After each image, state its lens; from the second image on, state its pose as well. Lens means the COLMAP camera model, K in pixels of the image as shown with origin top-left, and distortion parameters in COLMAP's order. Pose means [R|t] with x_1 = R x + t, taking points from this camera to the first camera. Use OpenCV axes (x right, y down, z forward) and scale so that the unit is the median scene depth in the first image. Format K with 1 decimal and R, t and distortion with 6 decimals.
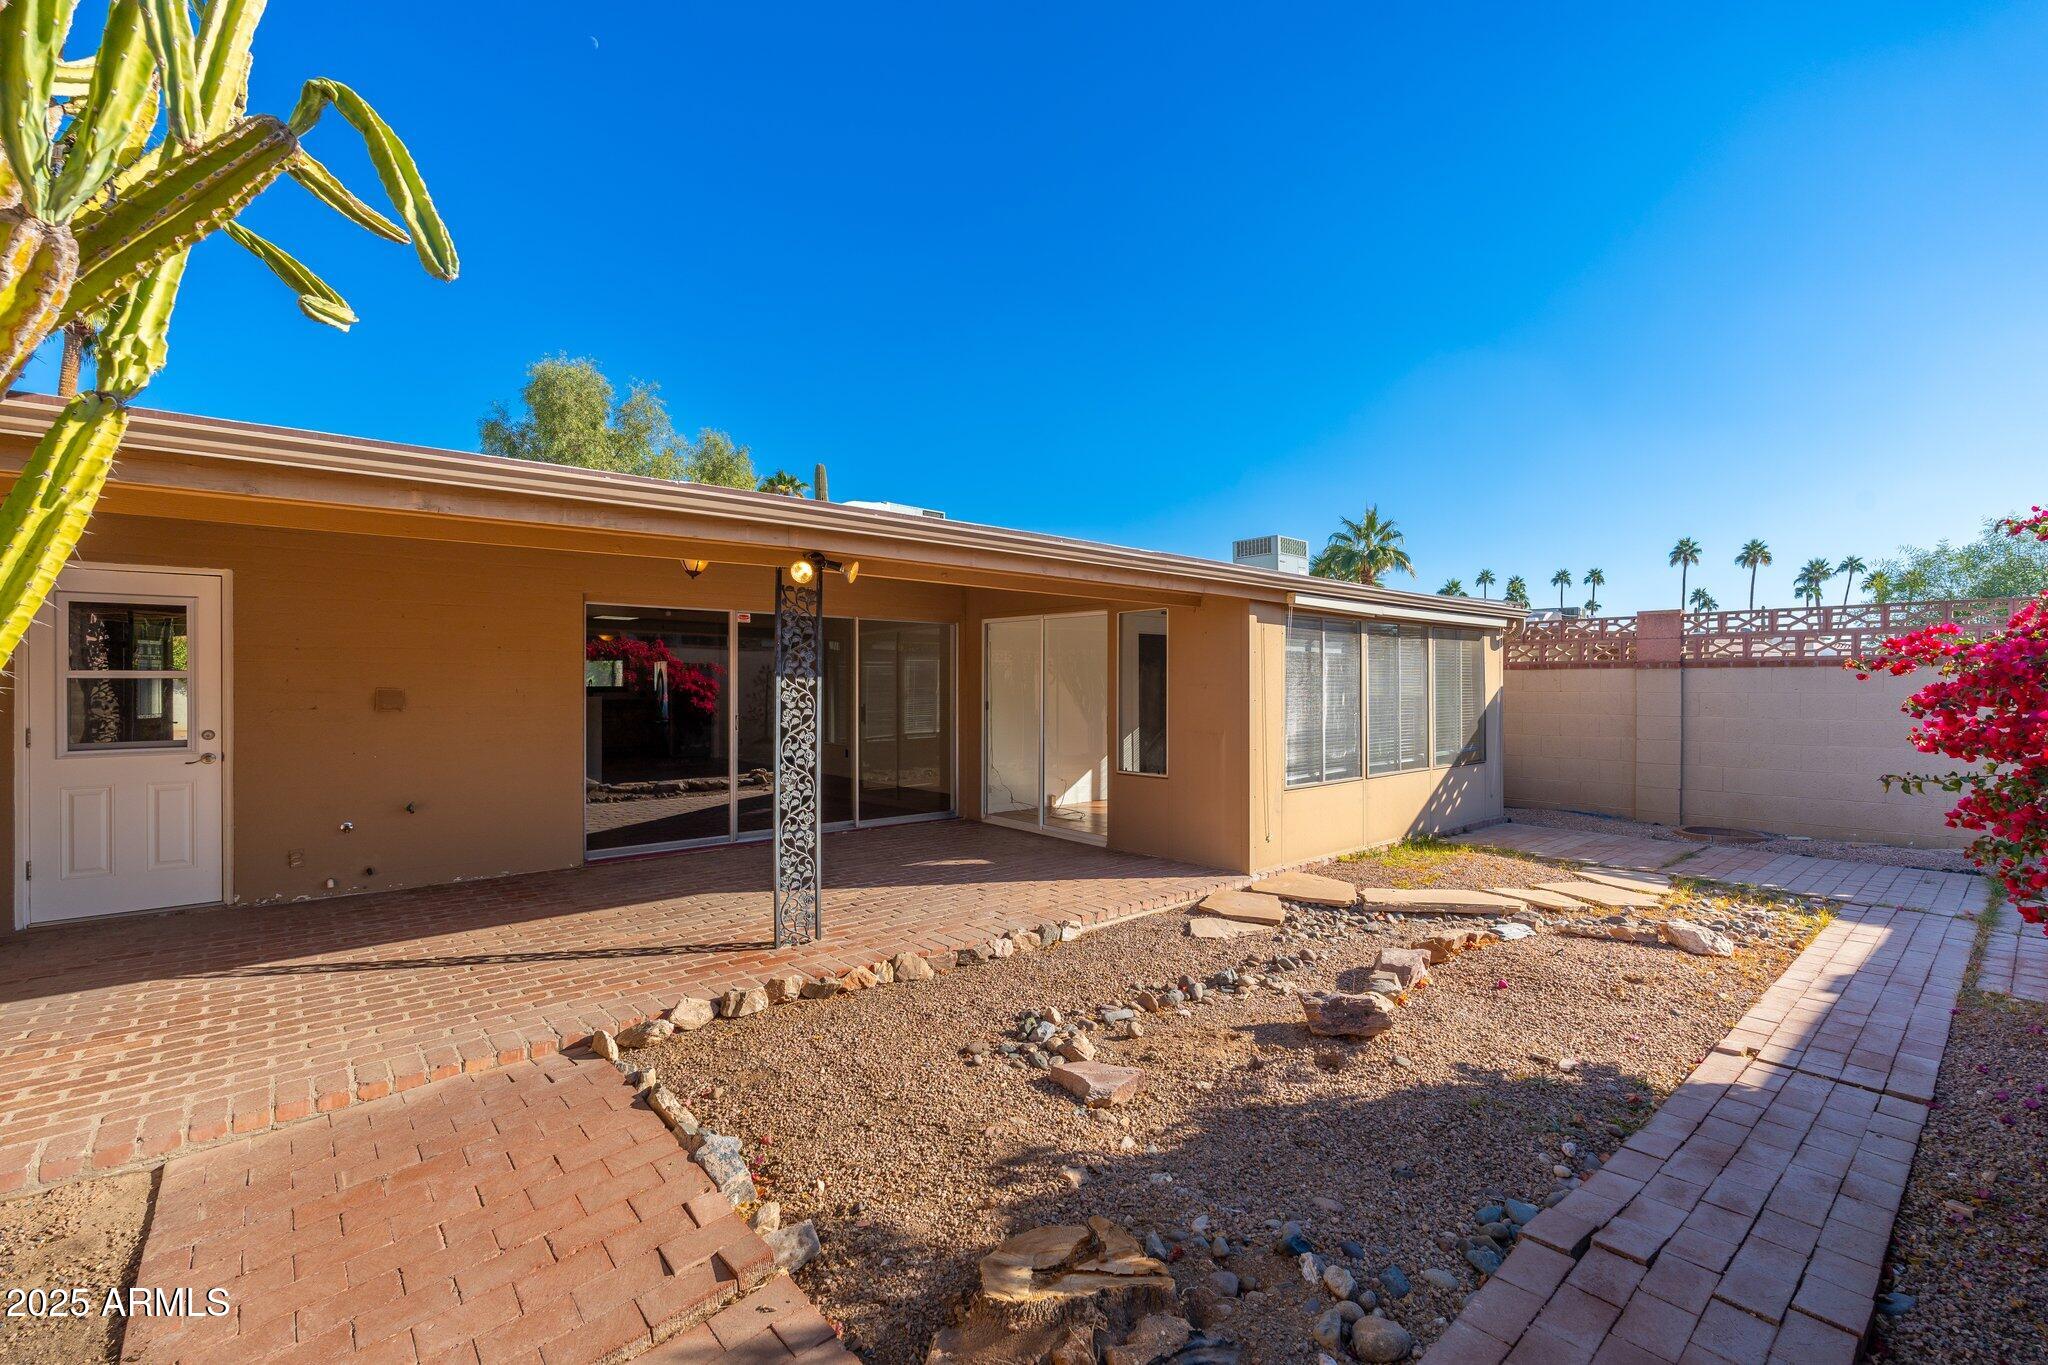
lens RADIAL K [[903.0, 0, 1048.9], [0, 903.0, 680.5], [0, 0, 1]] dist [-0.004584, 0.001170]
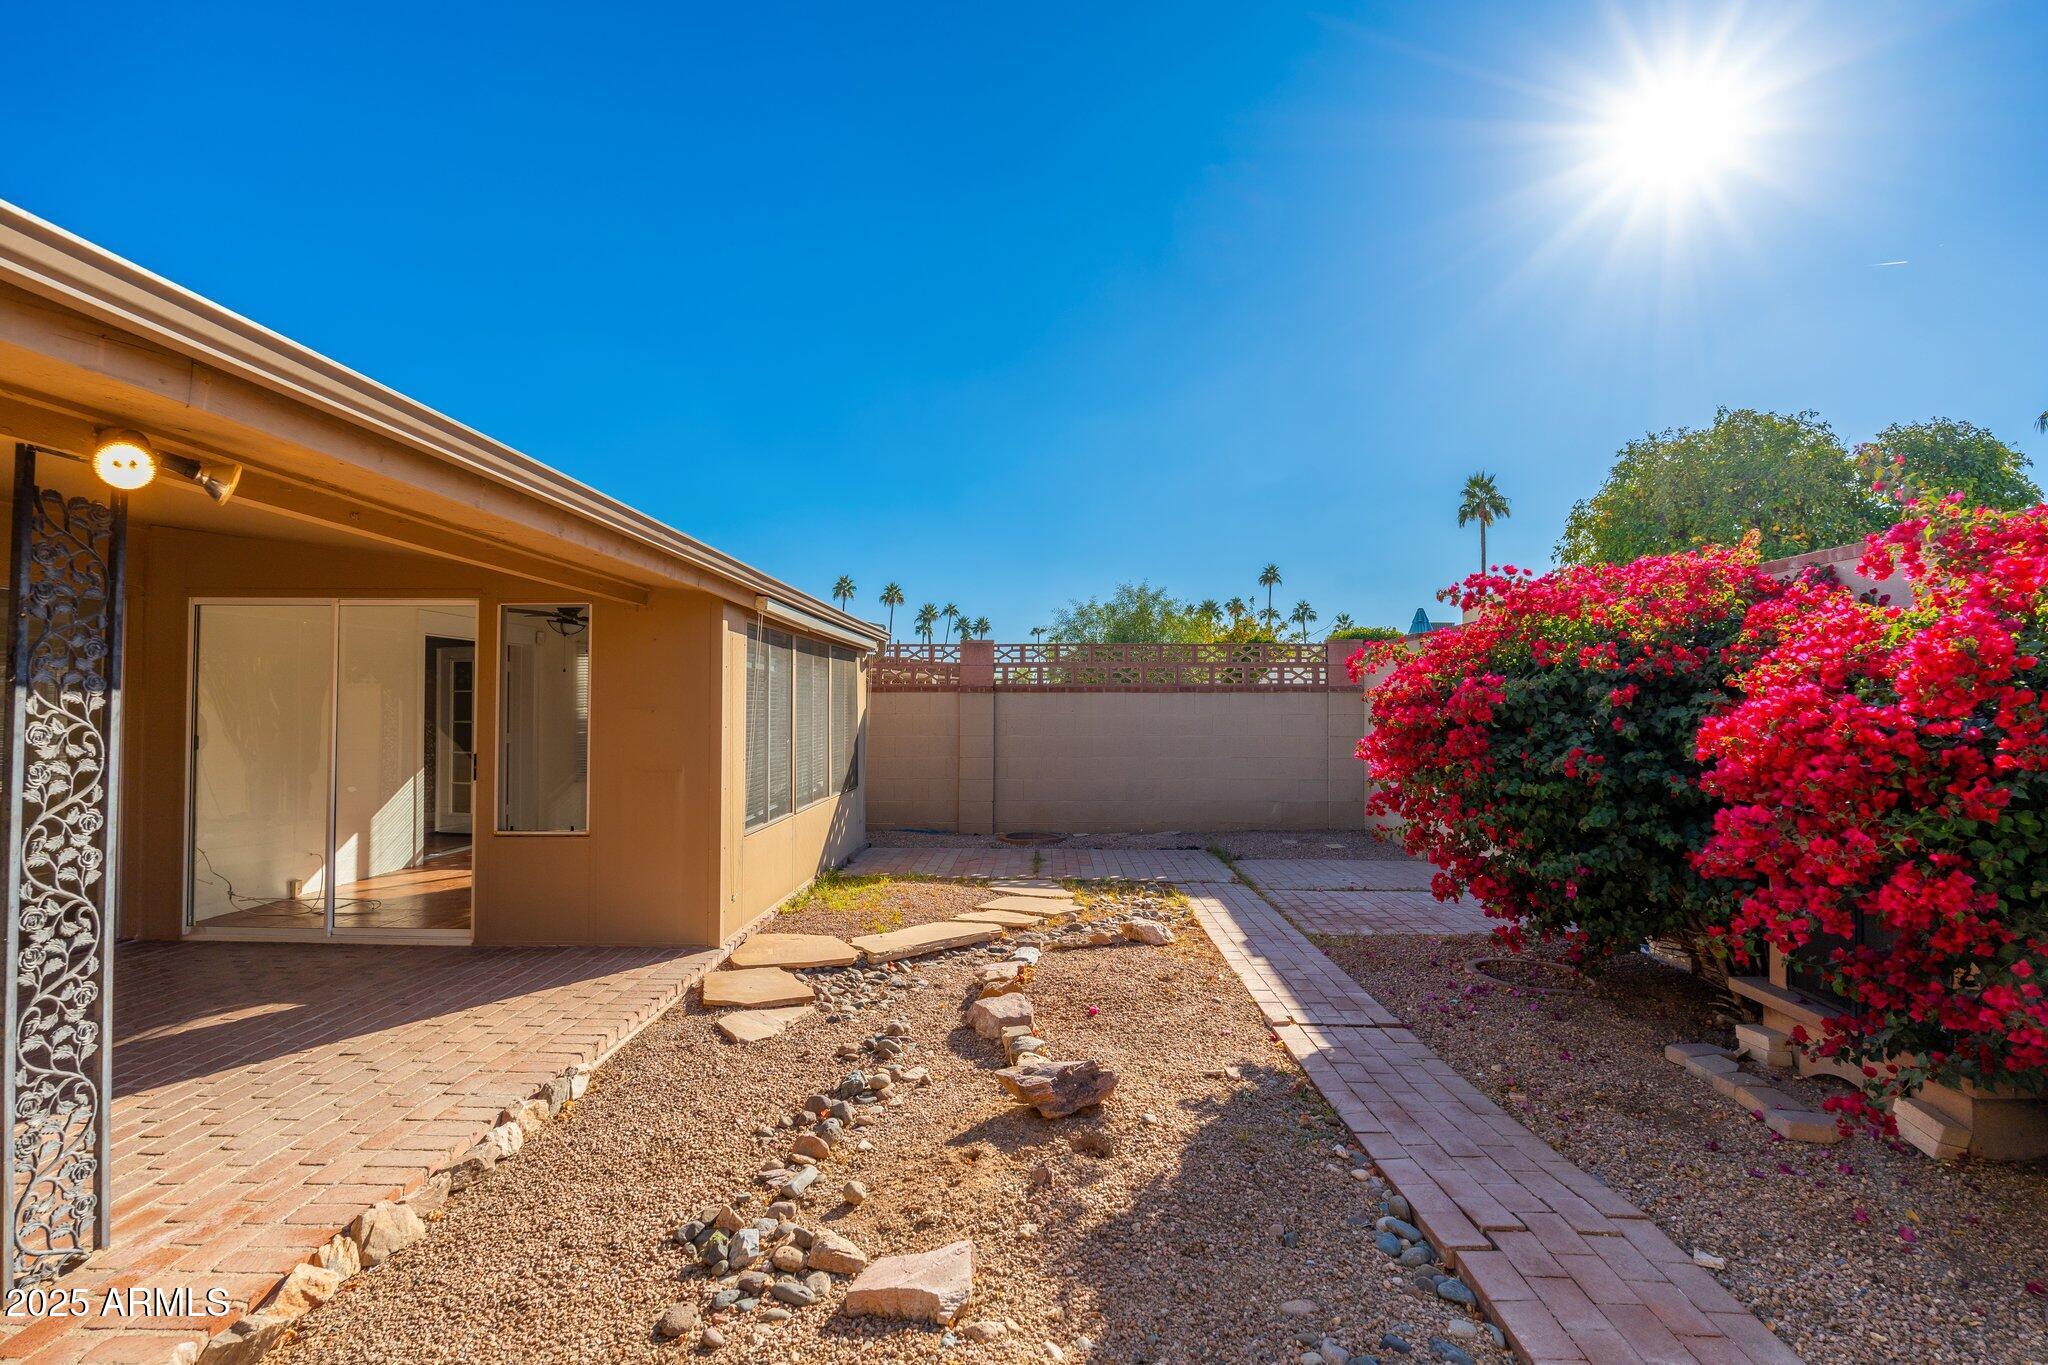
lens RADIAL K [[972.3, 0, 1024.1], [0, 972.3, 685.9], [0, 0, 1]] dist [-0.005258, 0.002618]
pose [[0.679324, 0.015827, 0.733668, -0.305907], [-0.002933, 0.999818, -0.018854, 0.001525], [-0.733833, 0.010656, 0.679246, 0.301481]]
